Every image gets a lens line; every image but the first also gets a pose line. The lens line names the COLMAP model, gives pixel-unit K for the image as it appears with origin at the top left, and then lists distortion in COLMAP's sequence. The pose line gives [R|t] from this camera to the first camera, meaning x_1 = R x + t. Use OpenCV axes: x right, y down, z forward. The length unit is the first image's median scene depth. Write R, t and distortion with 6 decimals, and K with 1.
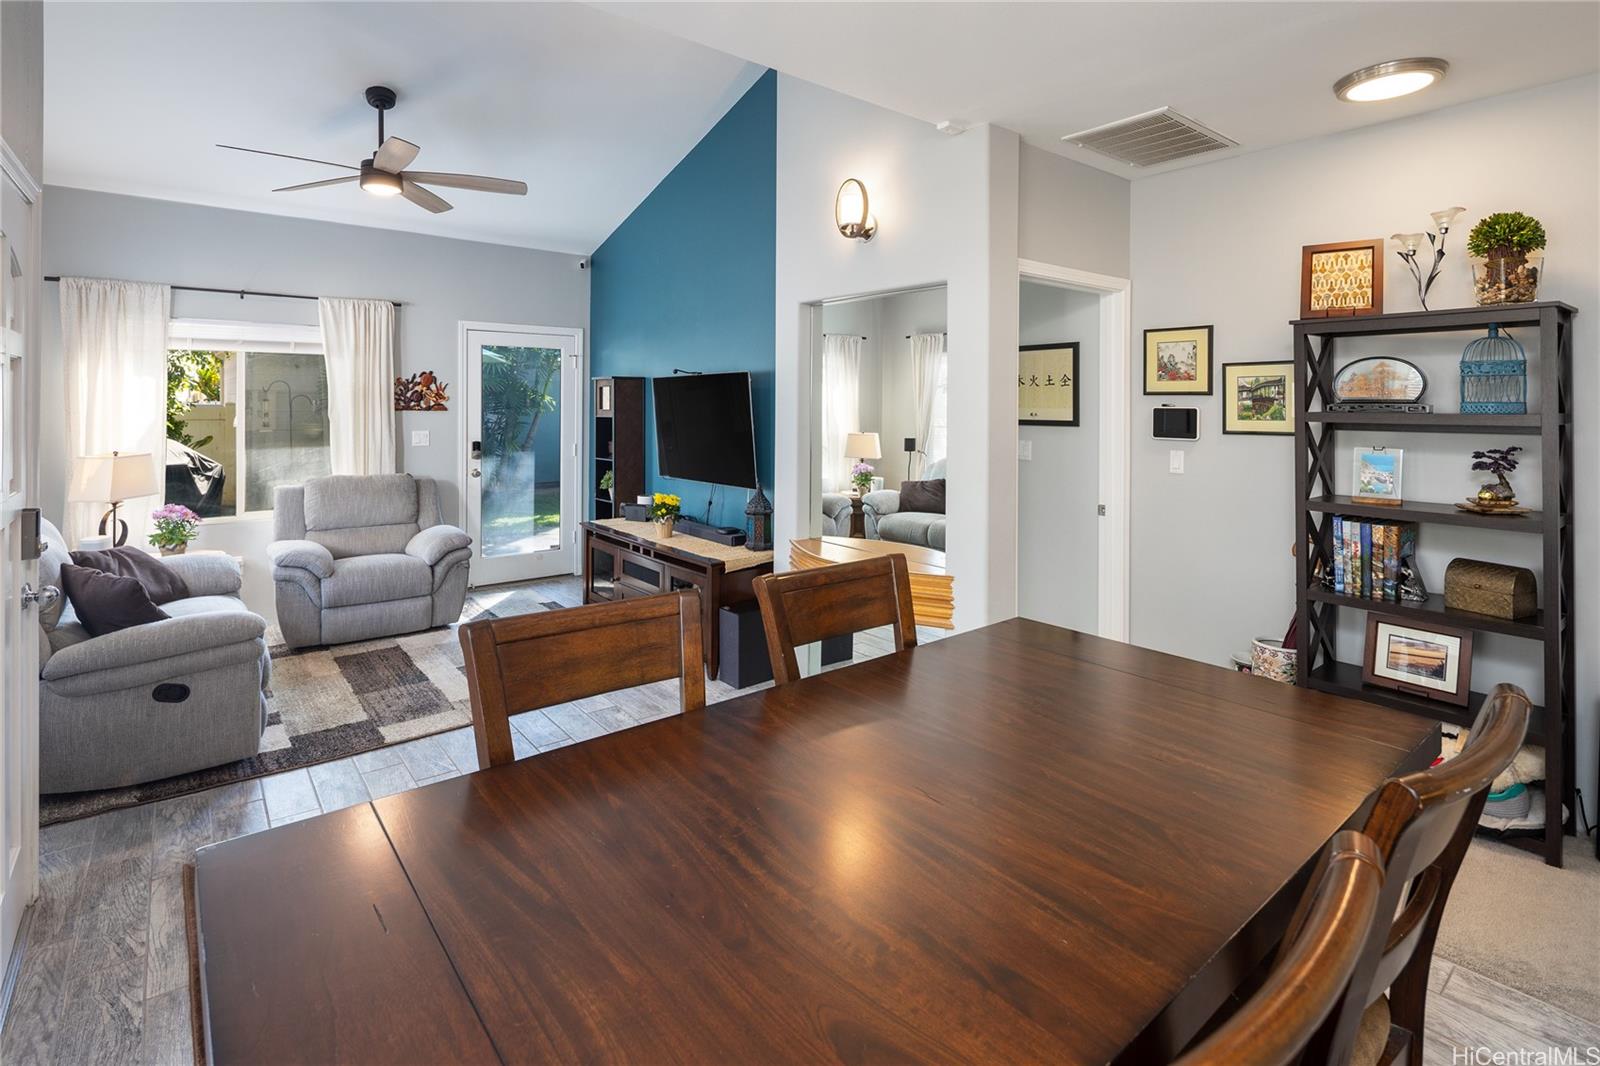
lens RADIAL K [[790.5, 0, 809.9], [0, 790.5, 393.9], [0, 0, 1]] dist [-0.001568, -0.001579]
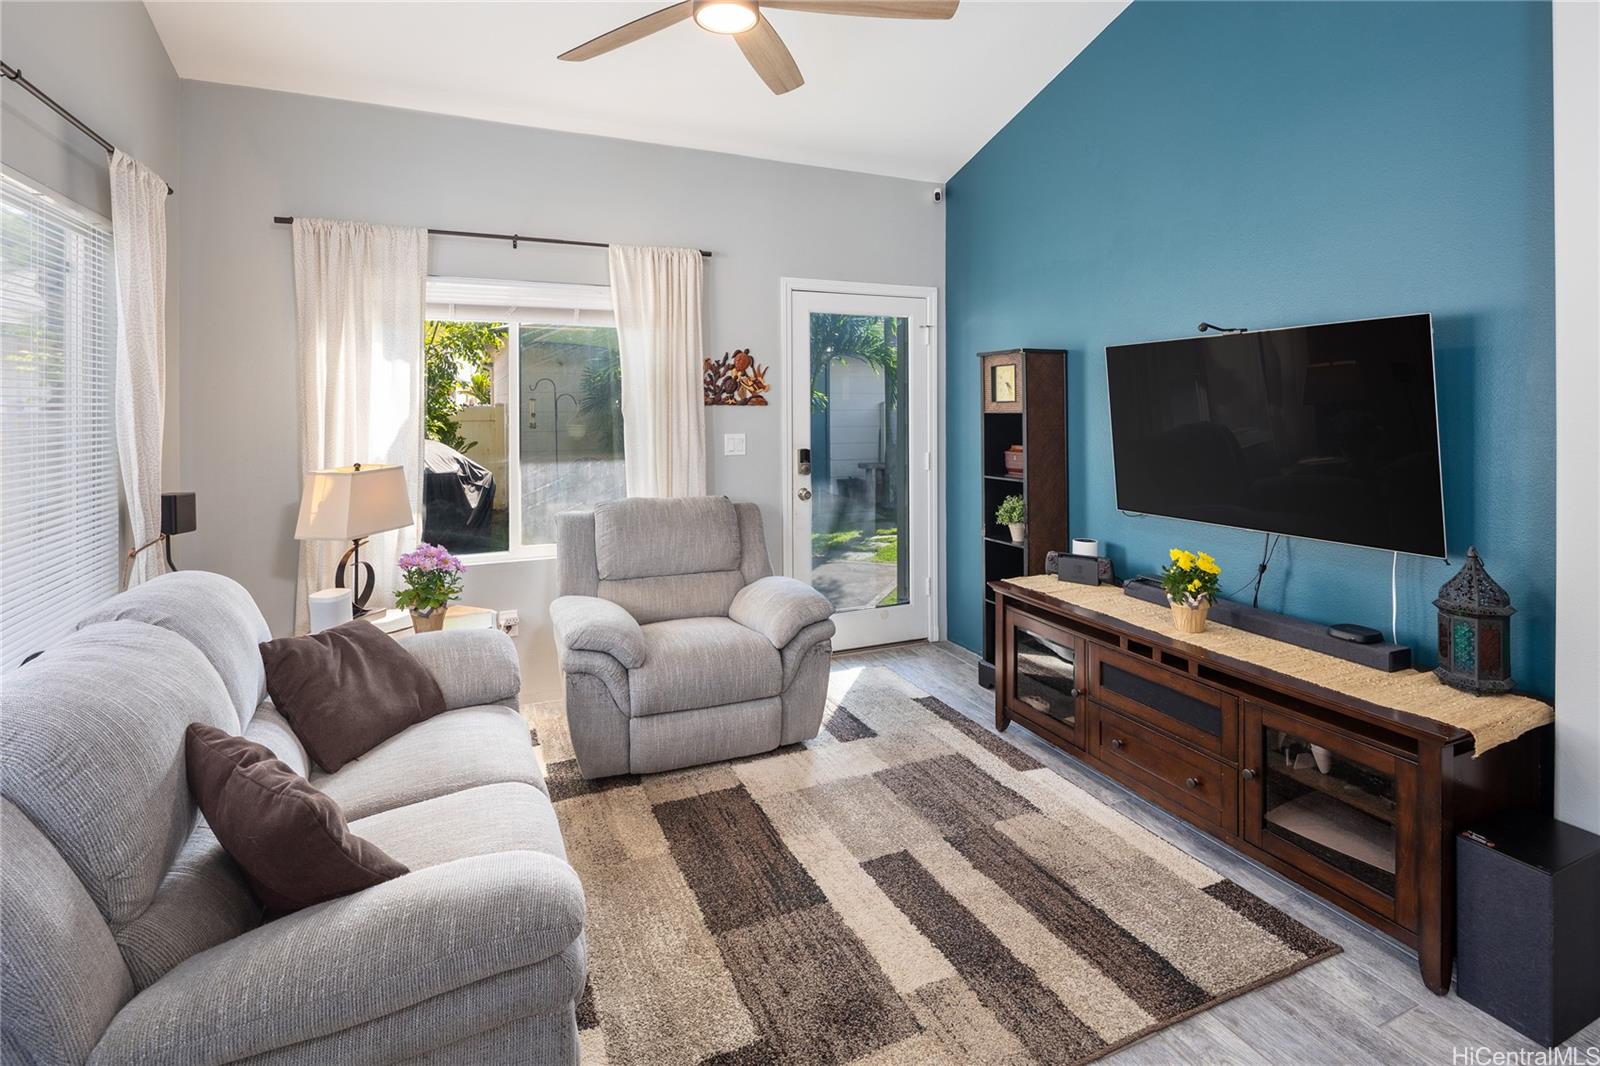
lens RADIAL K [[787.1, 0, 799.6], [0, 787.1, 391.6], [0, 0, 1]] dist [-0.000178, -0.001091]
pose [[0.964259, -0.011511, -0.264713, -0.292400], [0.009895, 0.999923, -0.007438, 0.017224], [0.264778, 0.004553, 0.964299, 0.394005]]
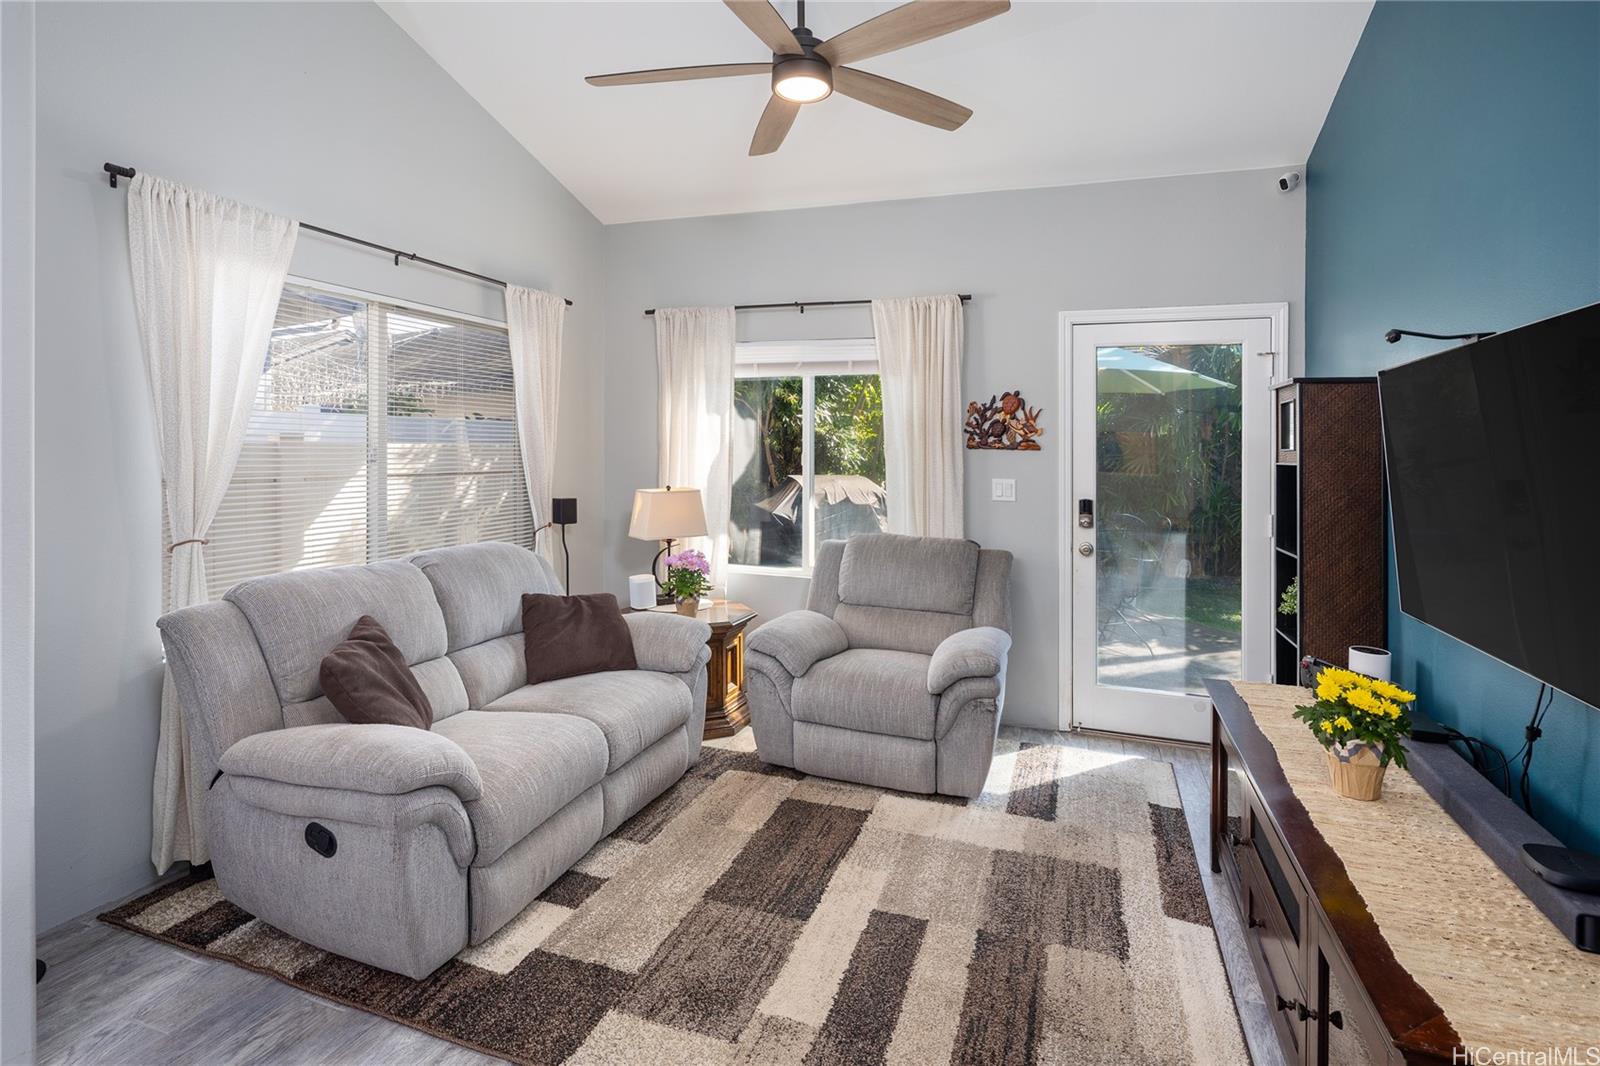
lens RADIAL K [[776.0, 0, 802.1], [0, 776.0, 441.8], [0, 0, 1]] dist [-0.000907, -0.000891]
pose [[0.523836, -0.001668, -0.851818, -0.012582], [-0.004591, 0.999978, -0.004782, 0.021693], [0.851807, 0.006416, 0.523817, 0.582514]]
